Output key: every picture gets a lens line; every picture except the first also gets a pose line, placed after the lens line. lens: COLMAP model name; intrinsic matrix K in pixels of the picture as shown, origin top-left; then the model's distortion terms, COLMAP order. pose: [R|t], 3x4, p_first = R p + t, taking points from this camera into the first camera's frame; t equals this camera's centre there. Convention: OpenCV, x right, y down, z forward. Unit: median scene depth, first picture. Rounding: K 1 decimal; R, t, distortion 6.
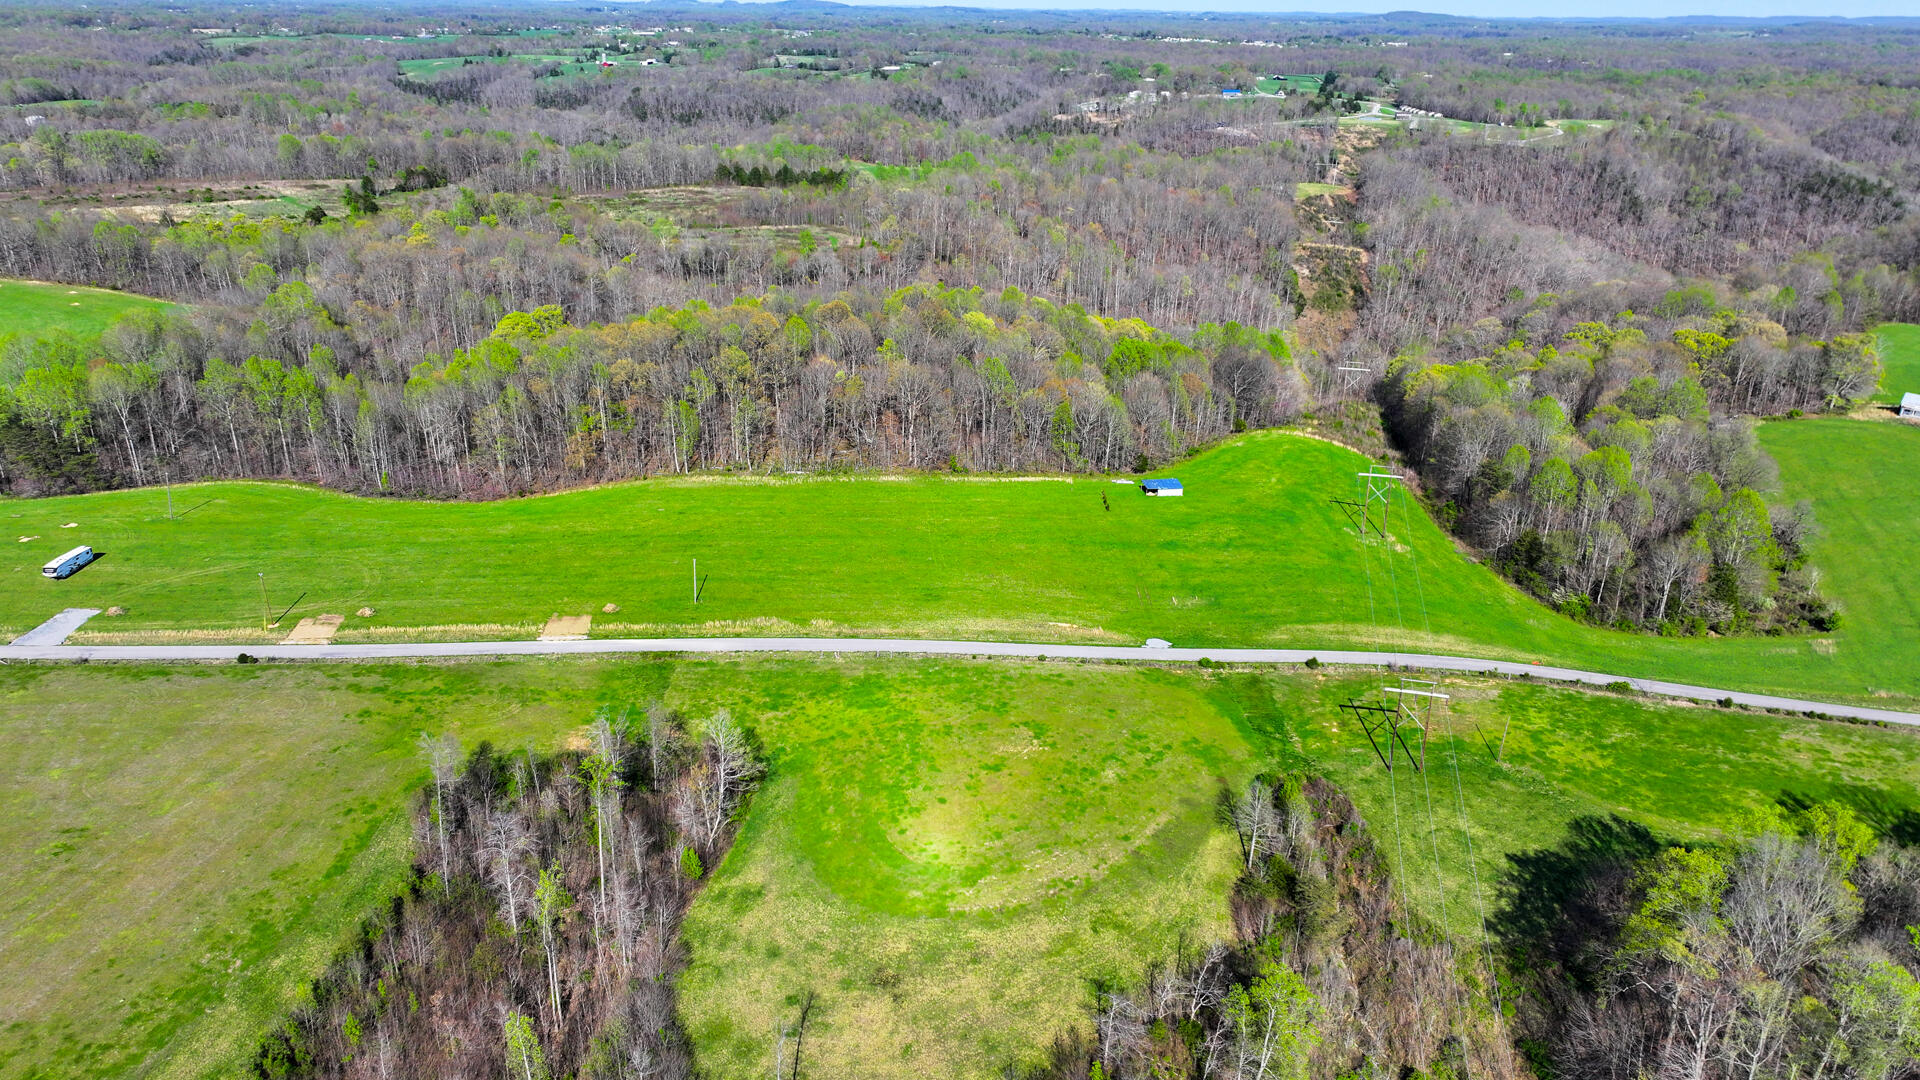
lens RADIAL K [[1360.0, 0, 957.8], [0, 1360.0, 529.7], [0, 0, 1]] dist [0.005243, -0.000194]
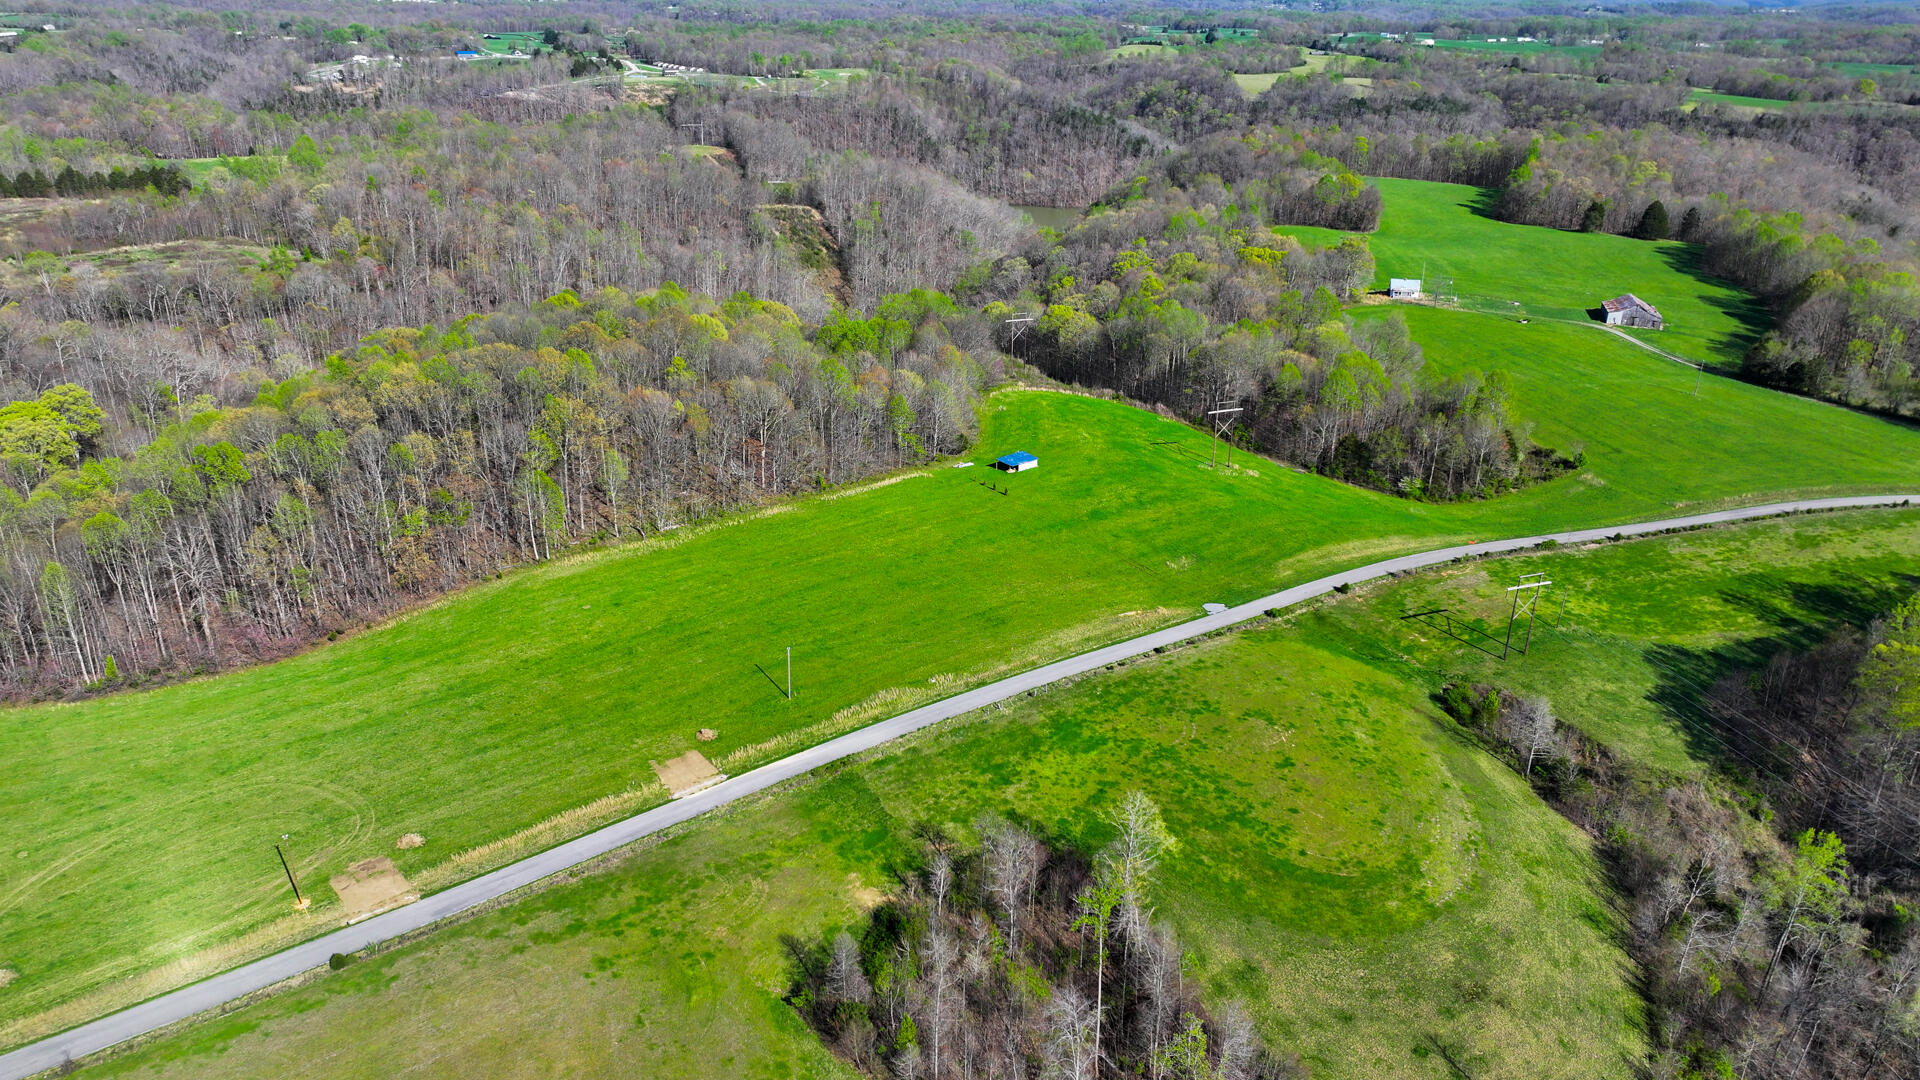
lens RADIAL K [[1355.0, 0, 960.0], [0, 1355.0, 540.0], [0, 0, 1]] dist [-0.005137, 0.023630]
pose [[0.824589, -0.222466, 0.520156, -0.532792], [0.202805, 0.974569, 0.095314, -0.101976], [-0.528132, 0.026896, 0.848736, 0.245615]]
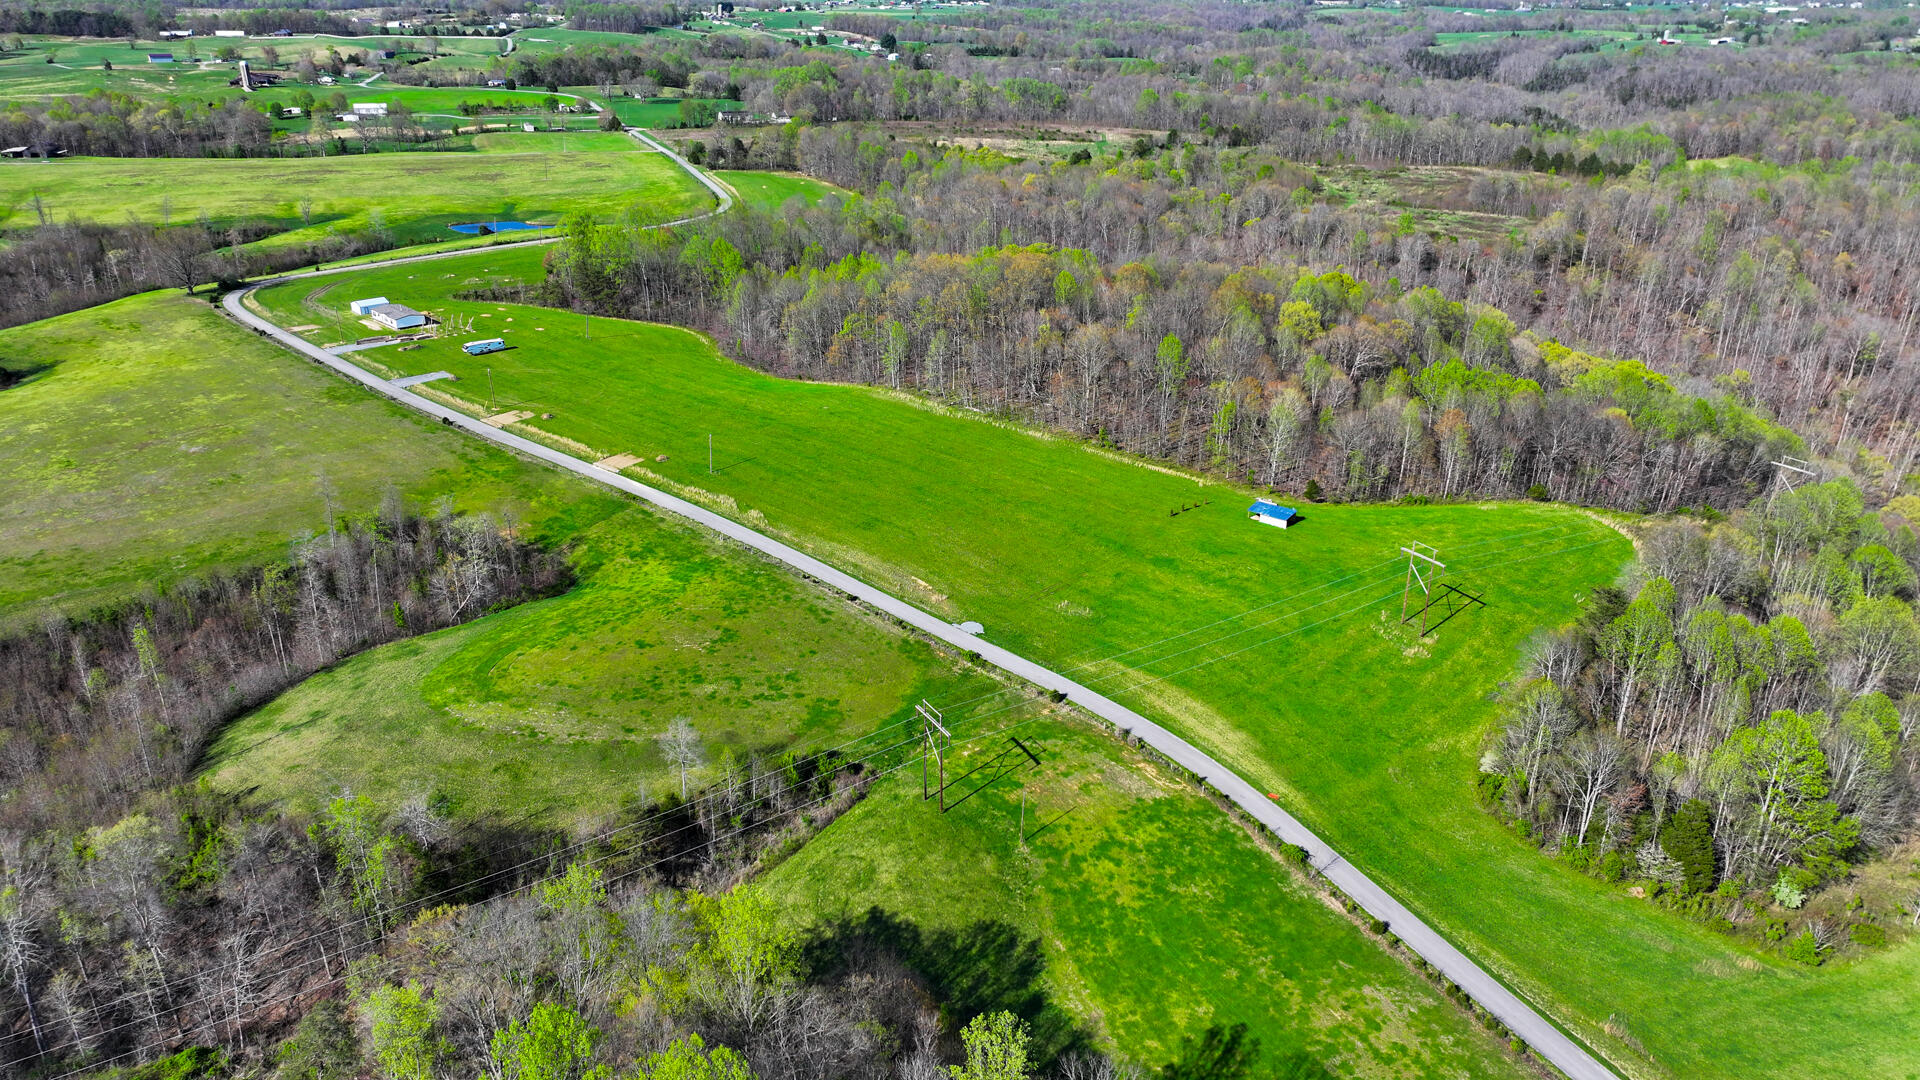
lens RADIAL K [[1355.0, 0, 960.0], [0, 1355.0, 540.0], [0, 0, 1]] dist [-0.005137, 0.023630]
pose [[0.708444, 0.274825, -0.650060, 0.757444], [-0.258999, 0.958043, 0.122769, -0.092131], [0.656526, 0.081390, 0.749900, 0.278153]]
